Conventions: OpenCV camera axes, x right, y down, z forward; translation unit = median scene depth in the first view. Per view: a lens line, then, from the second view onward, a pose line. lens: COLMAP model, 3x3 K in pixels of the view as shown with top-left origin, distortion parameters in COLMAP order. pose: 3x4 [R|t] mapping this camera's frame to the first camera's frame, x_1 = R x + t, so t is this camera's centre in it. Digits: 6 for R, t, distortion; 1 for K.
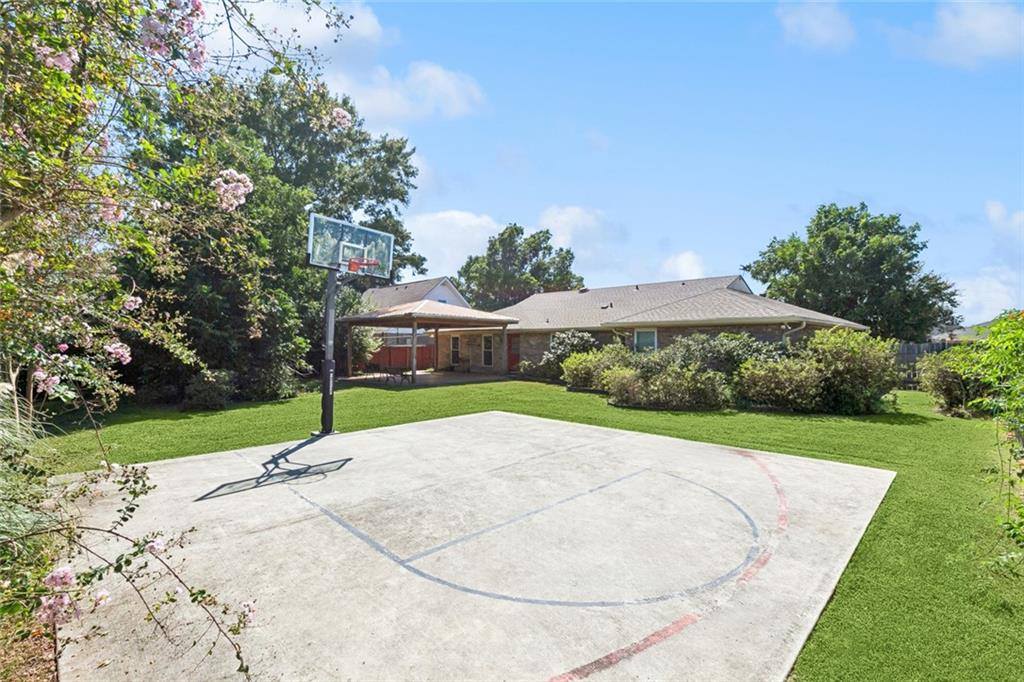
lens RADIAL K [[465.0, 0, 515.7], [0, 465.0, 340.3], [0, 0, 1]] dist [0.014291, 0.000468]
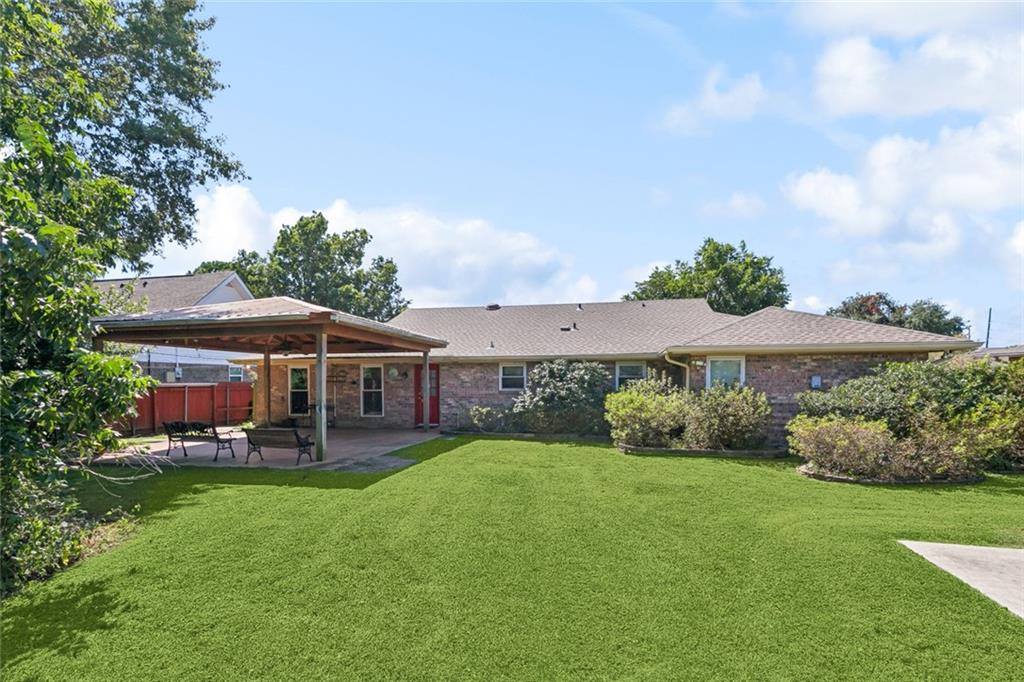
lens RADIAL K [[465.0, 0, 472.0], [0, 465.0, 387.4], [0, 0, 1]] dist [0.014291, 0.000468]
pose [[0.850341, -0.009855, 0.526140, -0.262617], [0.001237, 0.999859, 0.016730, 0.006496], [-0.526231, -0.013576, 0.850233, 0.386425]]
